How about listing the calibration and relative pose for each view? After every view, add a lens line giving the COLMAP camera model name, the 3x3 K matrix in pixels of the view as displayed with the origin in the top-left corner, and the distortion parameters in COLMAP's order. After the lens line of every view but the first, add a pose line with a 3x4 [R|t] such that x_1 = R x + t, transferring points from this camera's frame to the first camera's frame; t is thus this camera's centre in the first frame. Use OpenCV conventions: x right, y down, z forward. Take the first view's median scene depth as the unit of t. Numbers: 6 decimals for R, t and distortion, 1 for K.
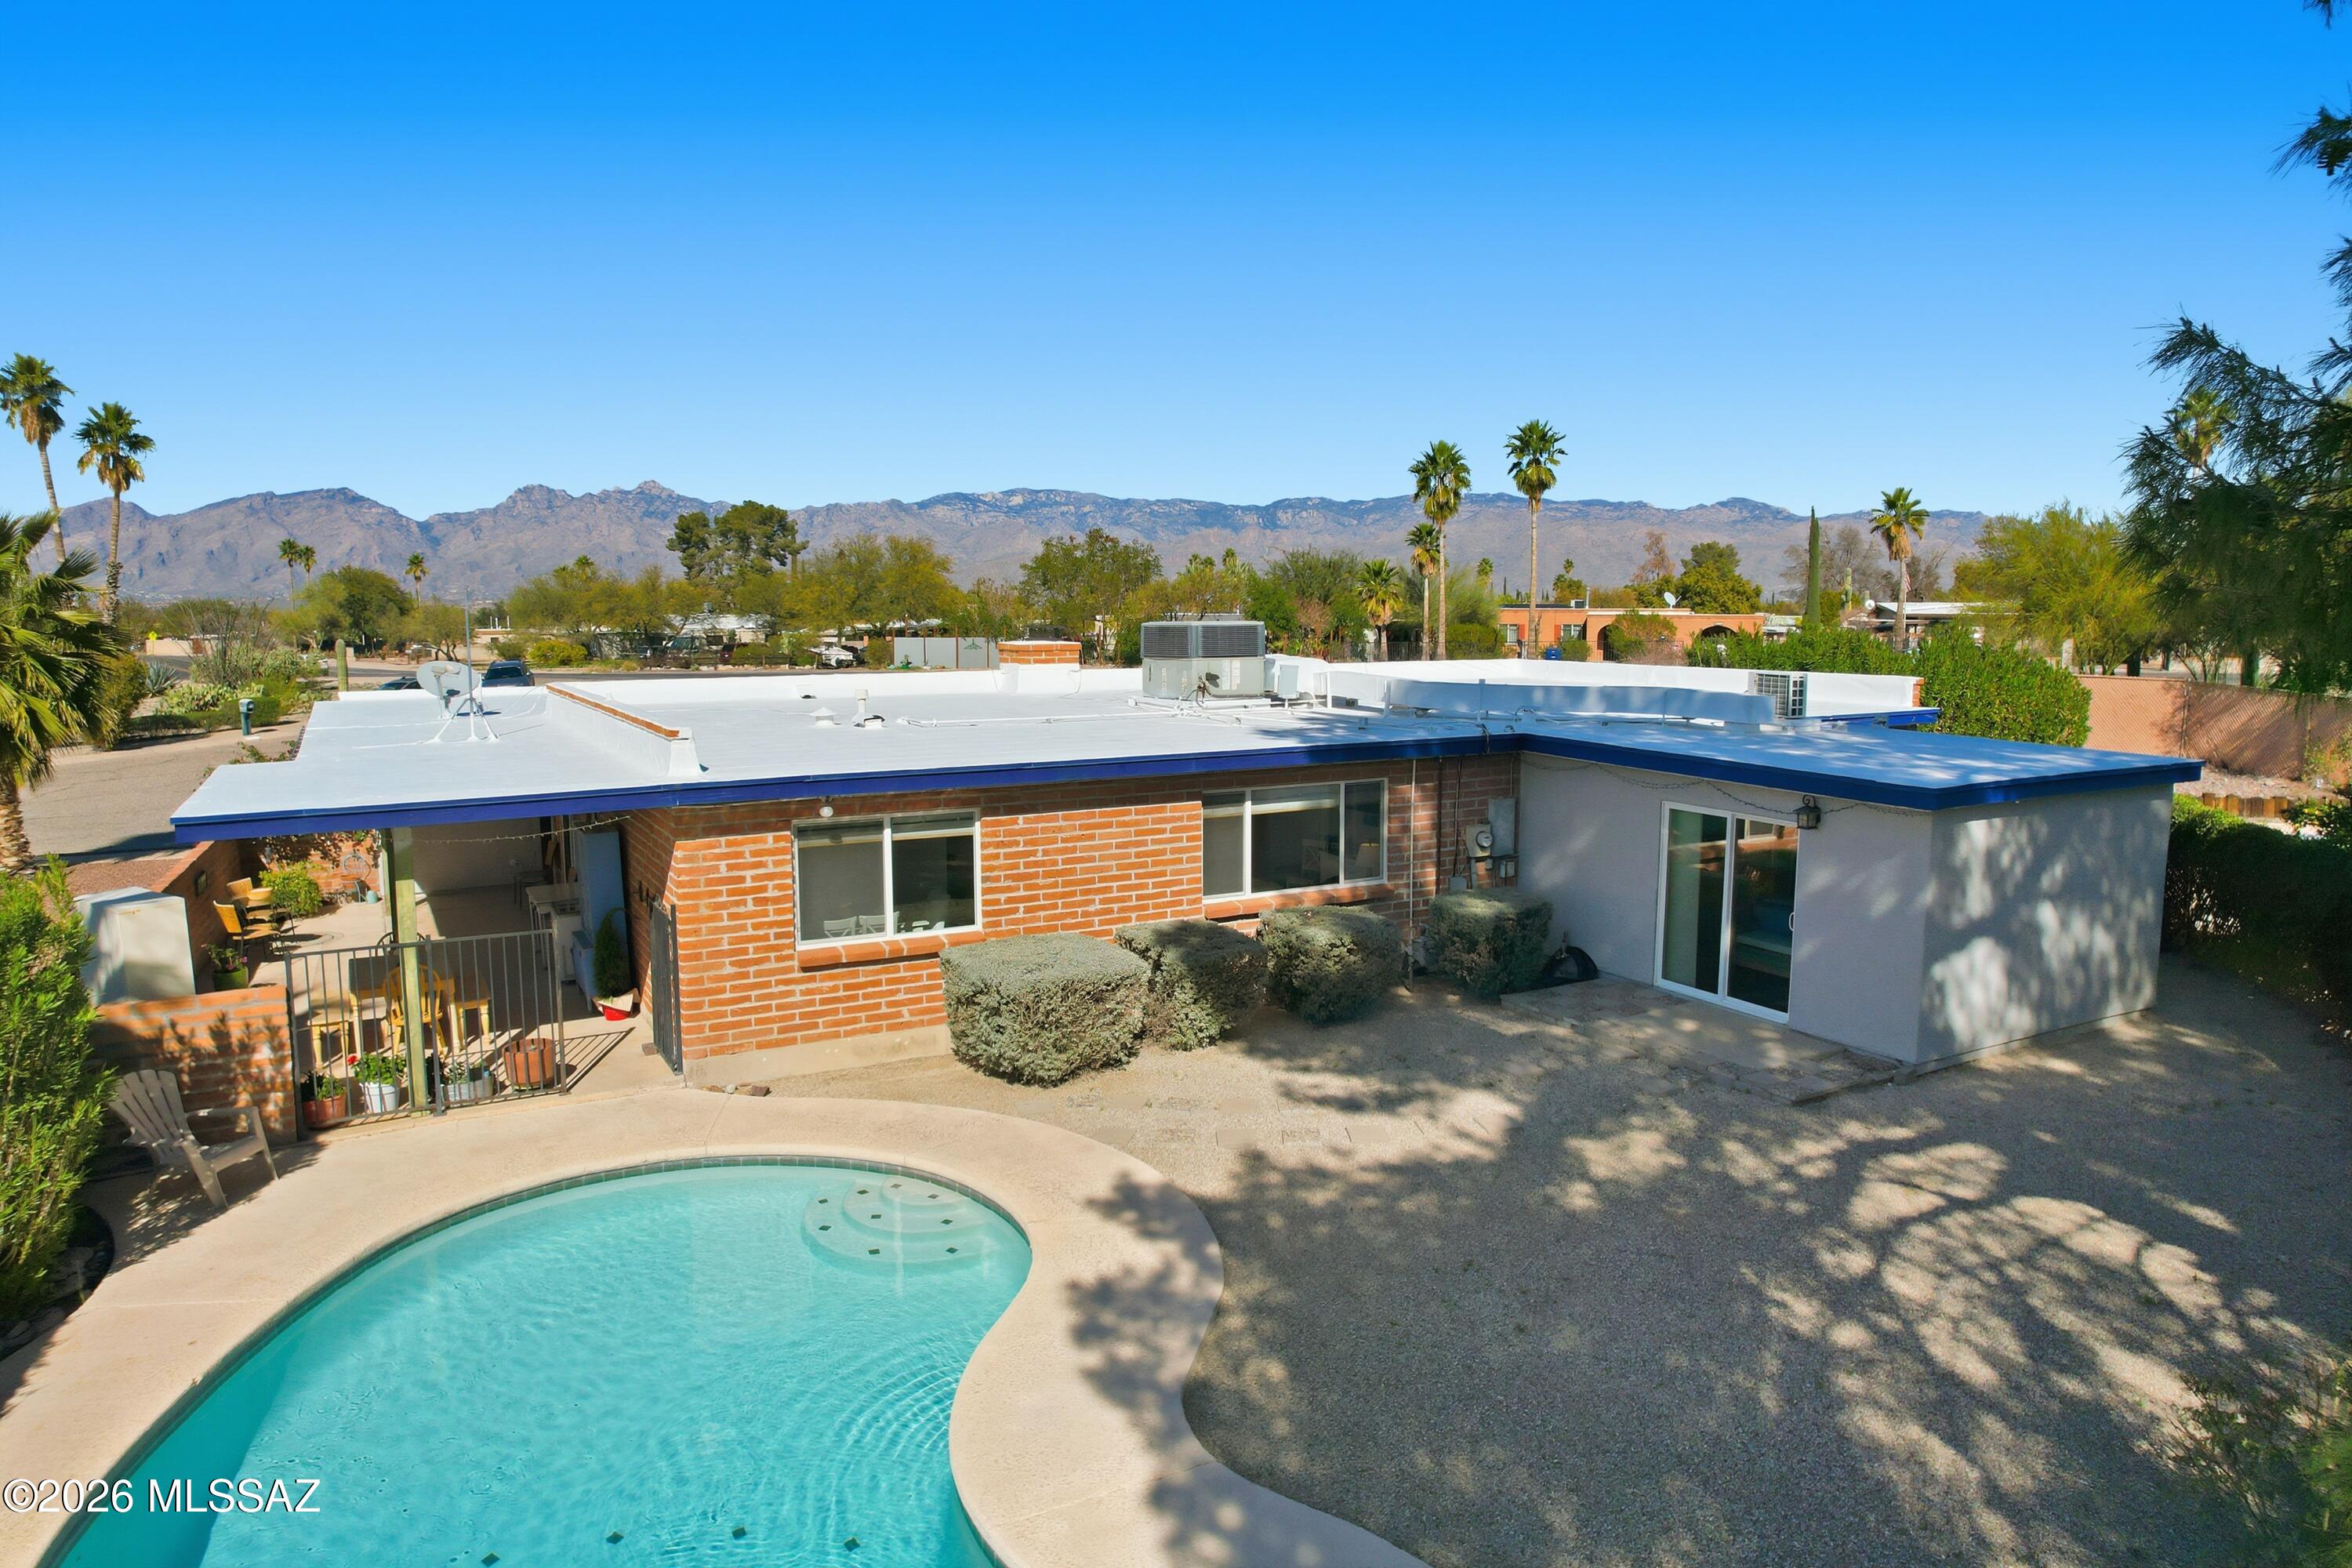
lens RADIAL K [[1500.4, 0, 1189.2], [0, 1500.4, 791.3], [0, 0, 1]] dist [-0.067211, 0.054899]
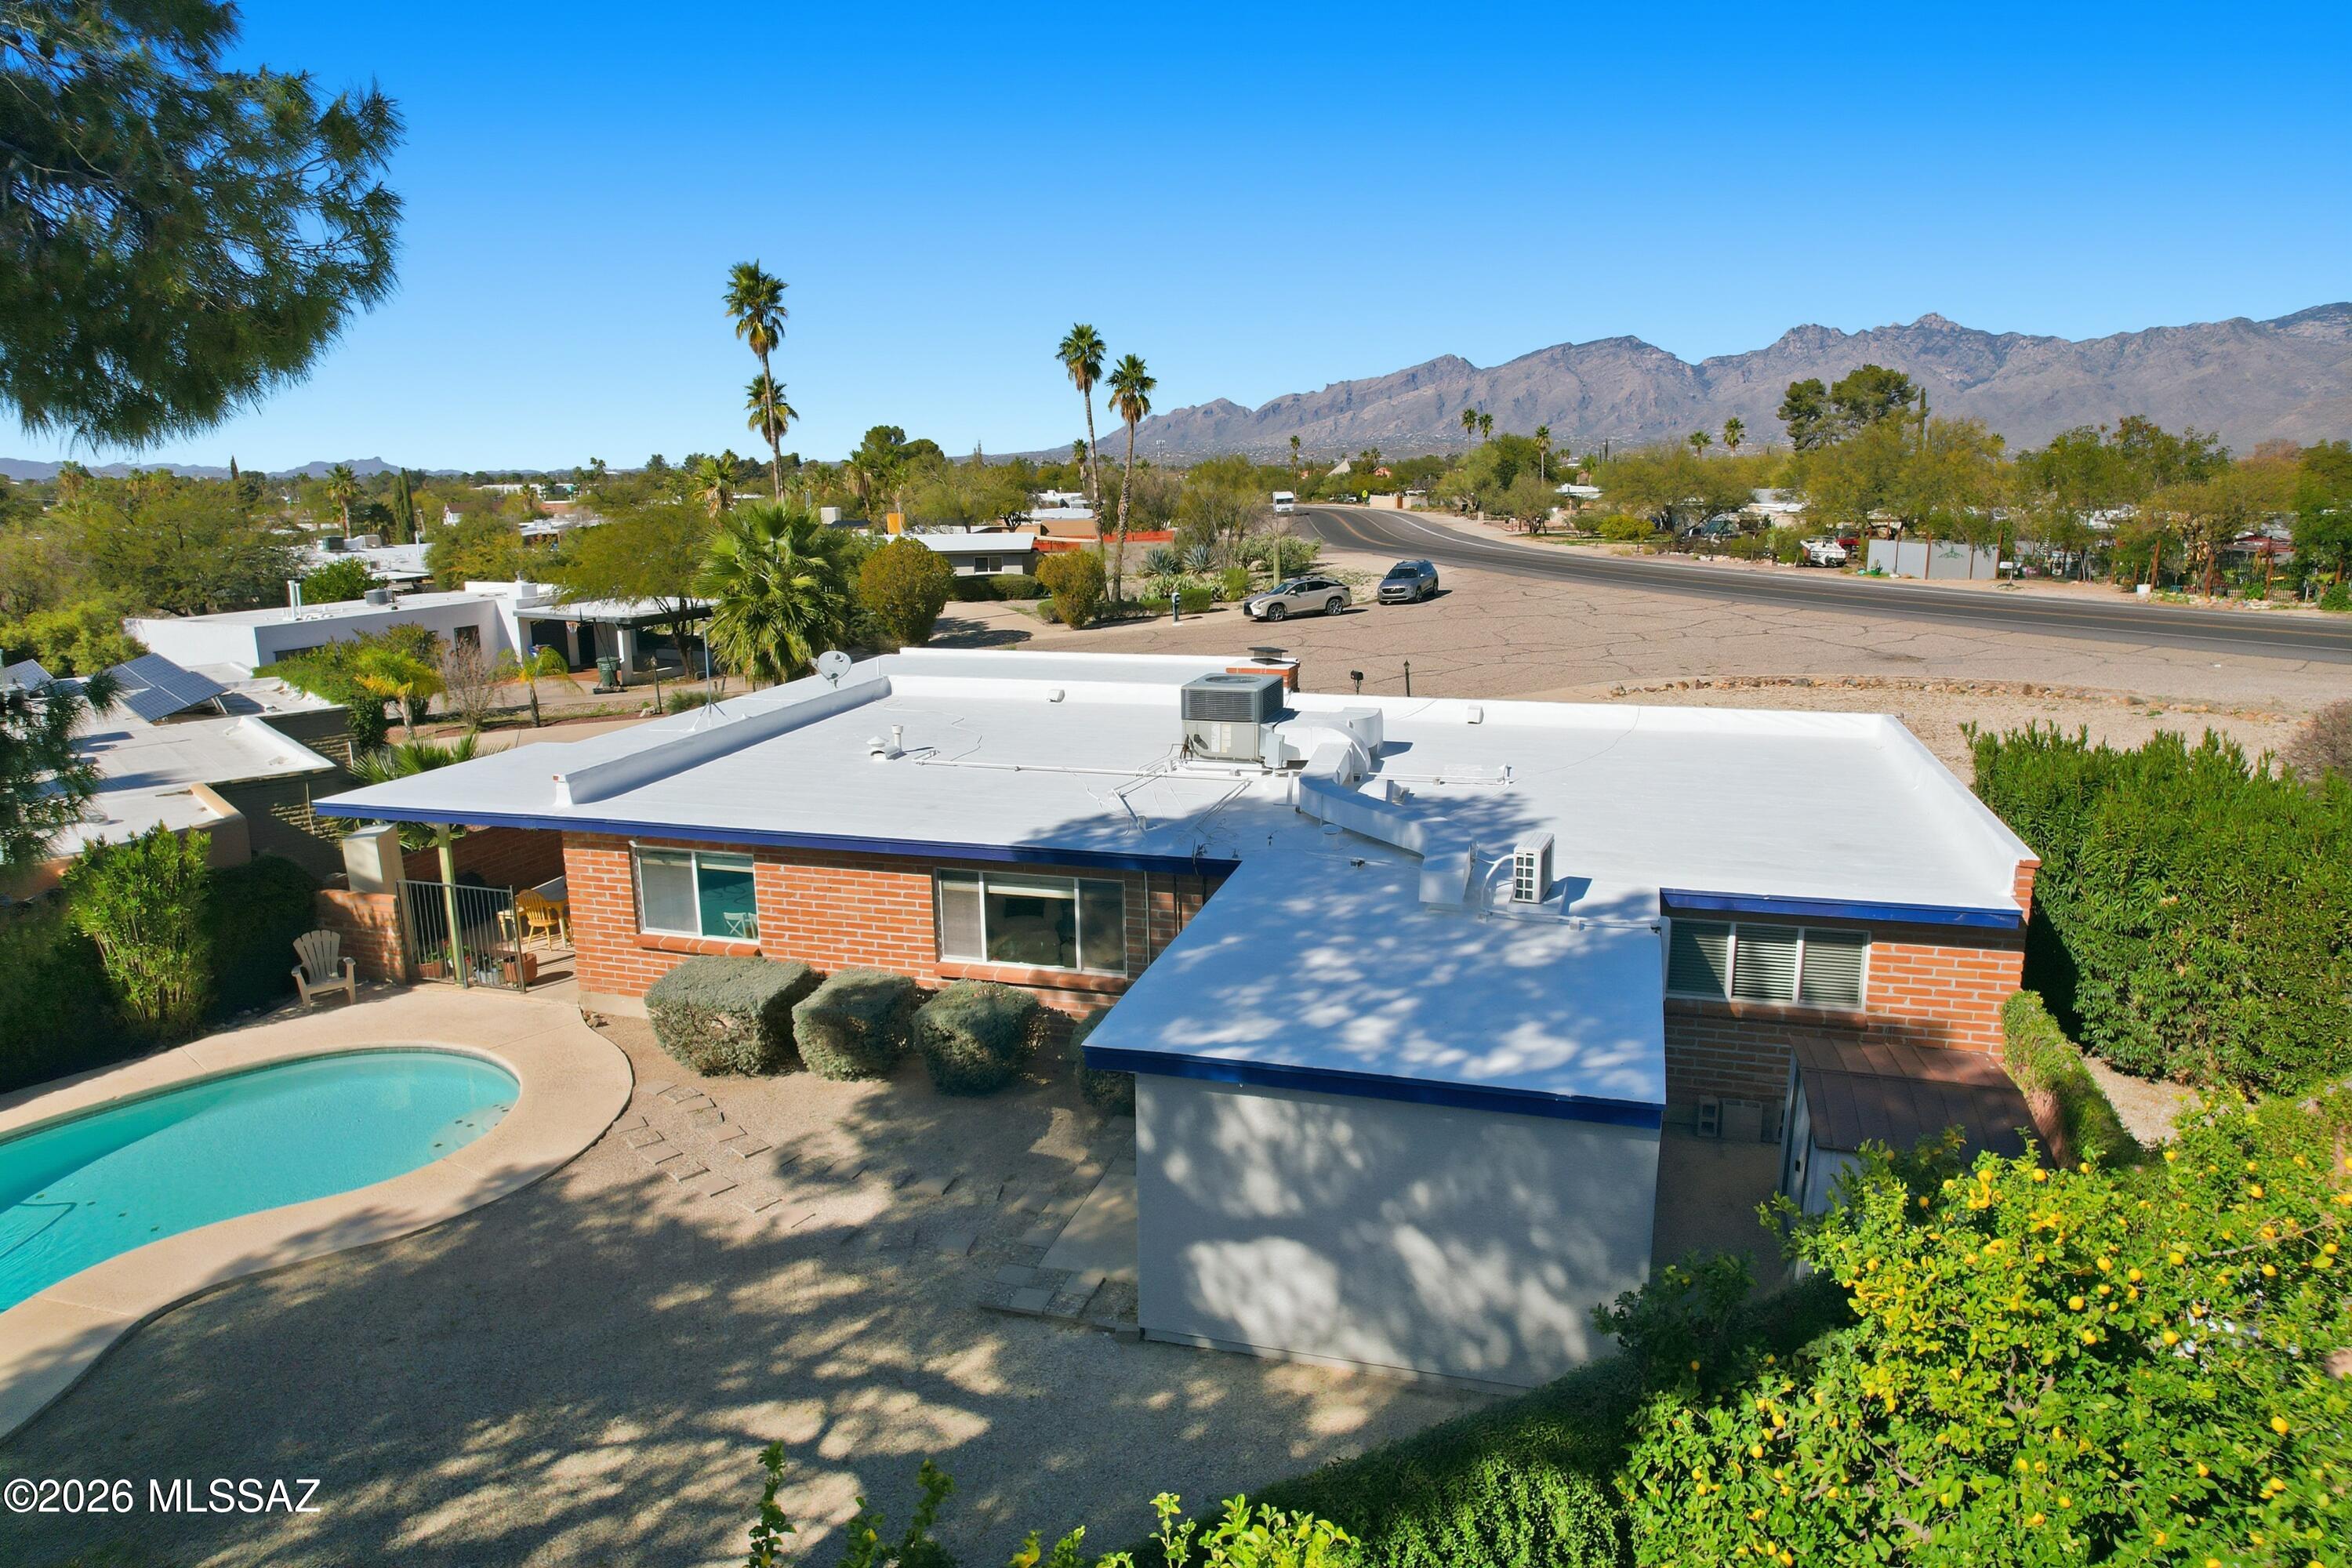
lens RADIAL K [[1500.4, 0, 1181.3], [0, 1500.4, 777.4], [0, 0, 1]] dist [-0.067211, 0.054899]
pose [[0.692698, 0.148819, -0.705707, 0.952551], [-0.080329, 0.988312, 0.129567, -0.235508], [0.716740, -0.033062, 0.696556, 0.346471]]
